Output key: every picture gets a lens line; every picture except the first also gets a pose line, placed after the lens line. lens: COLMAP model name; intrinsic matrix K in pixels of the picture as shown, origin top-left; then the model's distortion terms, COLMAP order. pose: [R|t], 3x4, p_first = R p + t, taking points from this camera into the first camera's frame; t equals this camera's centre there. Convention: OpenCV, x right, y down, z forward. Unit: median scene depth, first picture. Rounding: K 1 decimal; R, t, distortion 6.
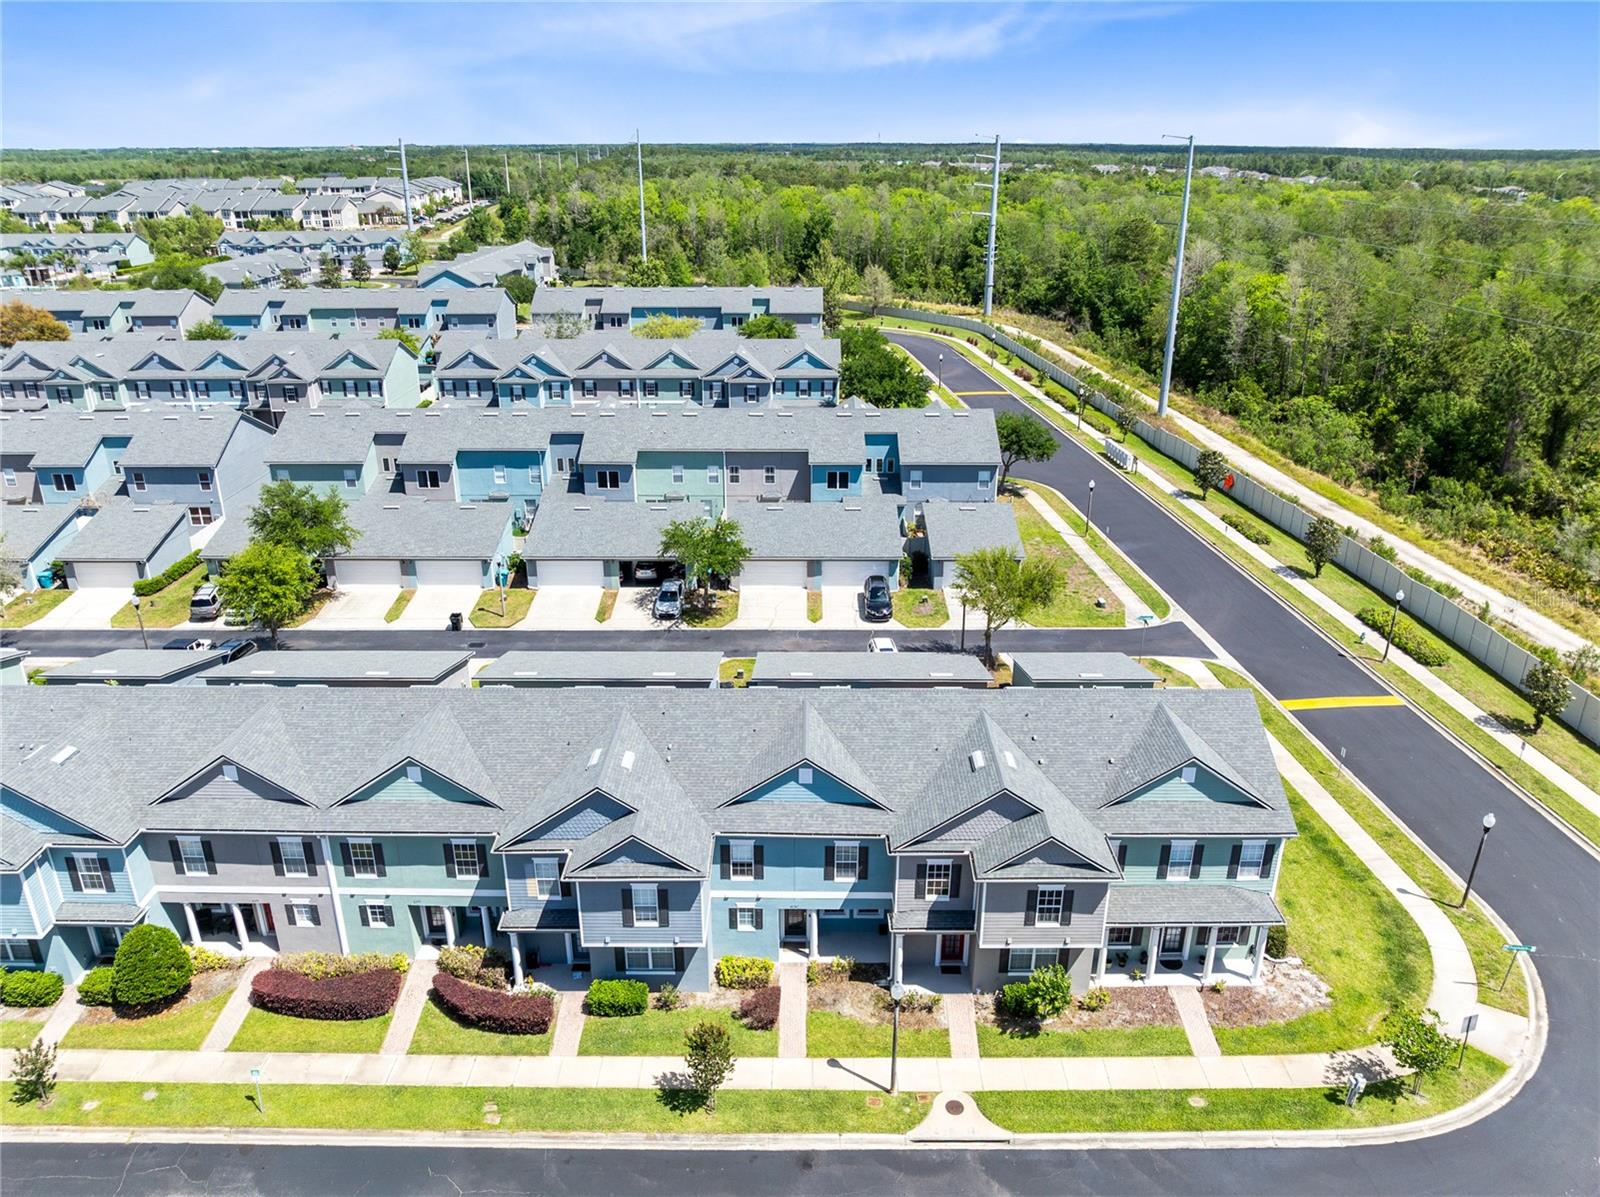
lens RADIAL K [[1149.9, 0, 800.0], [0, 1149.9, 598.5], [0, 0, 1]] dist [-0.049363, 0.033105]
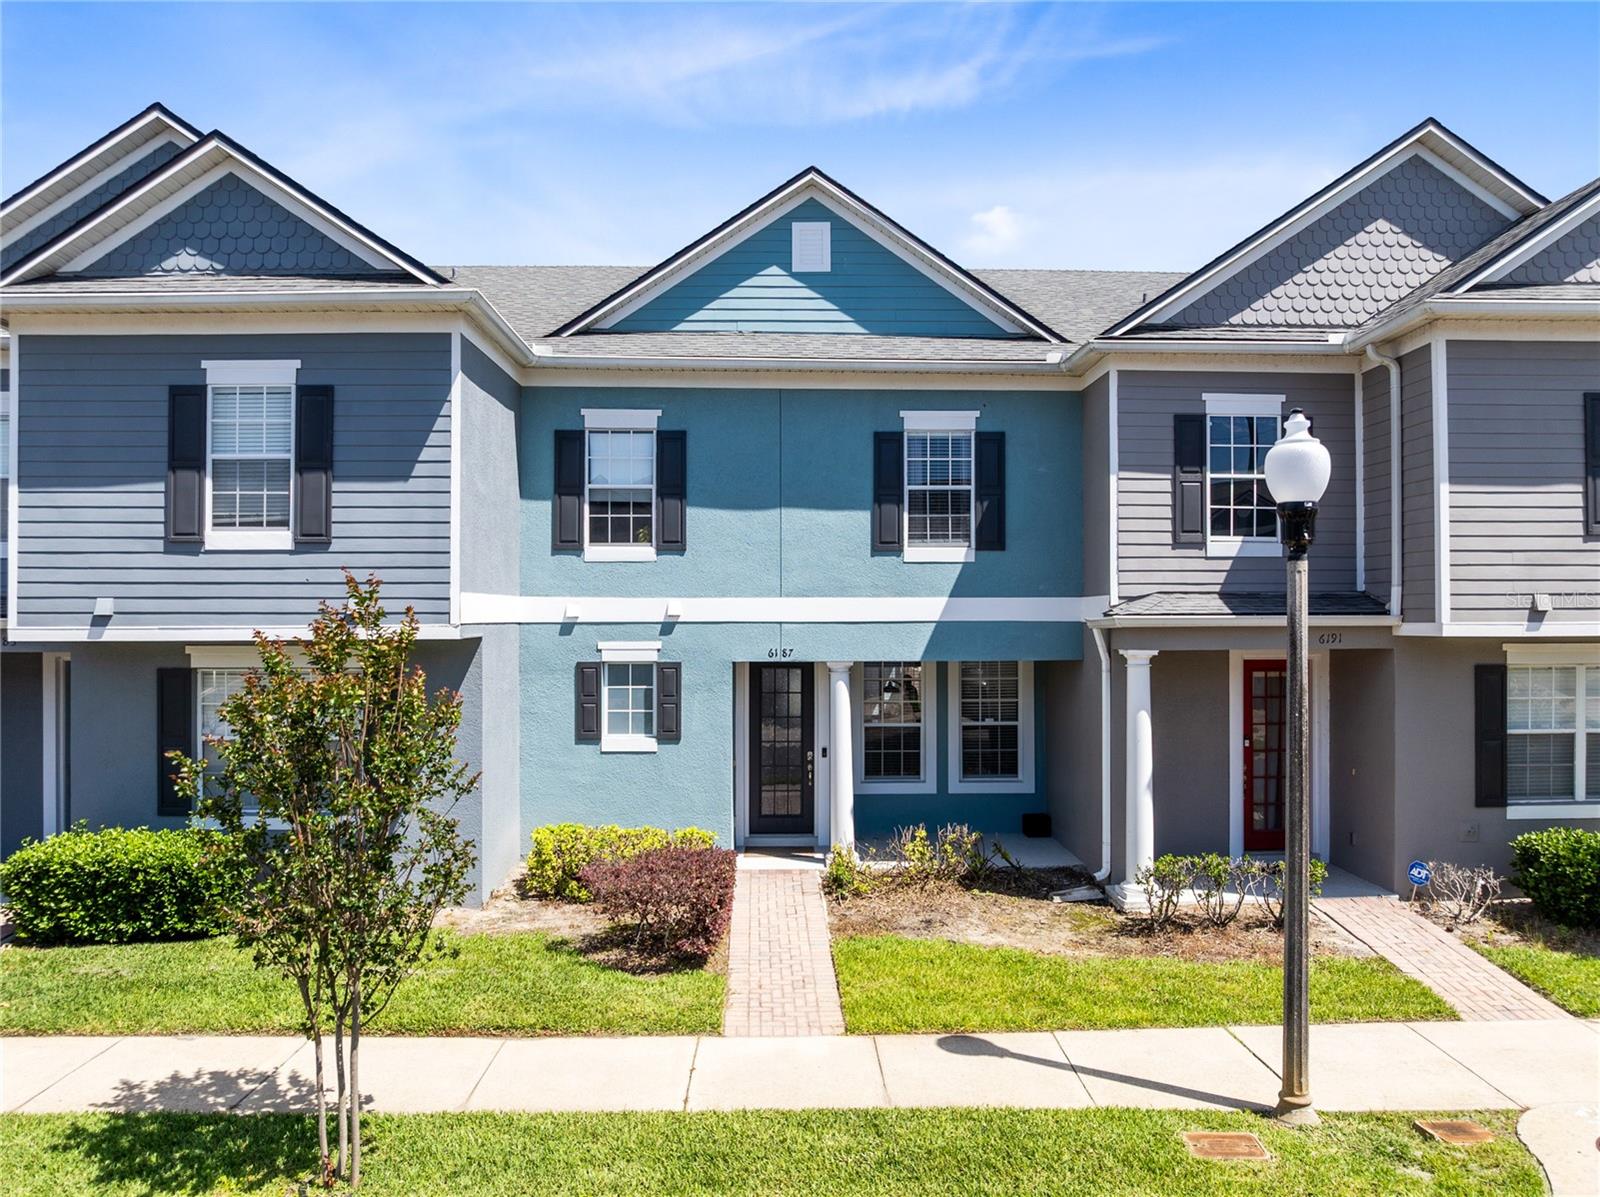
lens RADIAL K [[1149.9, 0, 800.0], [0, 1149.9, 598.5], [0, 0, 1]] dist [-0.049363, 0.033105]
pose [[0.999303, -0.000867, 0.037319, -0.011722], [0.014851, 0.926431, -0.376171, 0.384582], [-0.034247, 0.376463, 0.925798, 0.713366]]
